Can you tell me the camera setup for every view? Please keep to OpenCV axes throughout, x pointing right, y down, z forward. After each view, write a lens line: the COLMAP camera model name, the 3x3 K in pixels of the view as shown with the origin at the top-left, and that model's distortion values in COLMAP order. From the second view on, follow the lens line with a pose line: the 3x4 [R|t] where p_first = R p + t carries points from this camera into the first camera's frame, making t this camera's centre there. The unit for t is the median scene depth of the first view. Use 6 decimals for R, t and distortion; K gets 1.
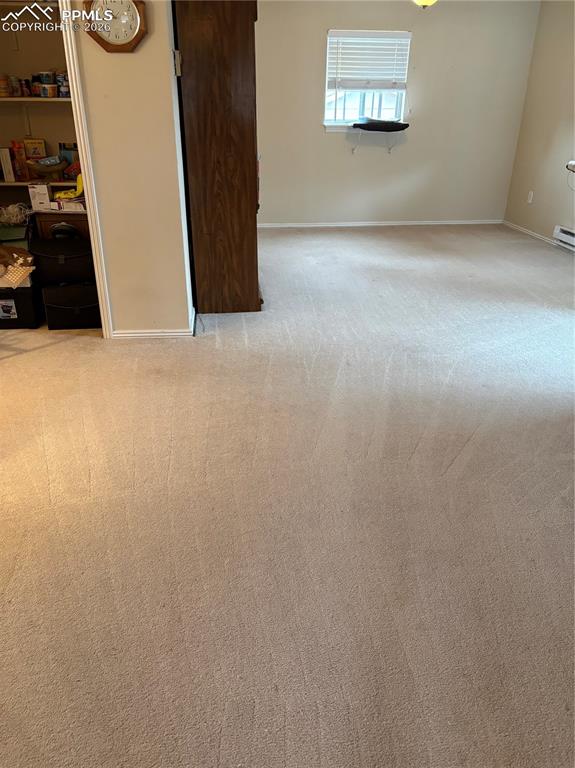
lens RADIAL K [[585.8, 0, 290.5], [0, 585.8, 386.1], [0, 0, 1]] dist [0.054627, -0.049939]
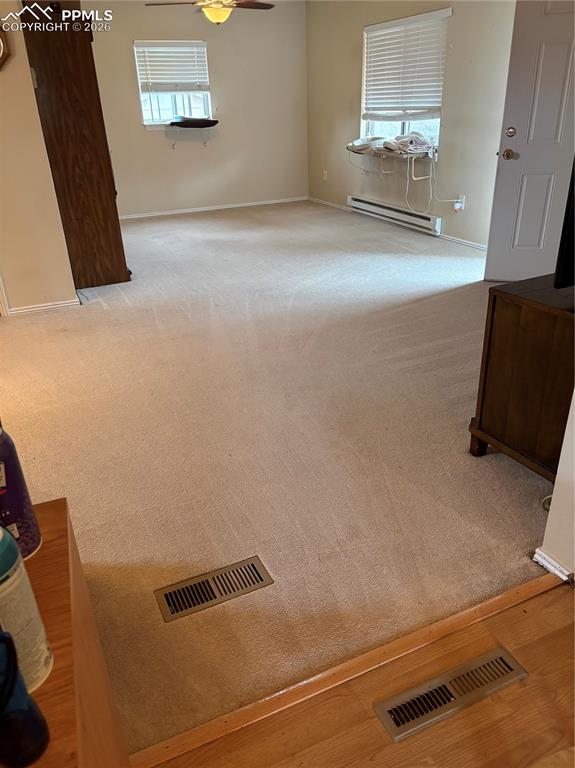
lens RADIAL K [[585.8, 0, 290.5], [0, 585.8, 386.1], [0, 0, 1]] dist [0.054627, -0.049939]
pose [[0.949543, -0.169228, 0.264064, -0.082360], [0.168837, 0.985343, 0.024351, 0.093681], [-0.264315, 0.021461, 0.964198, -0.204721]]
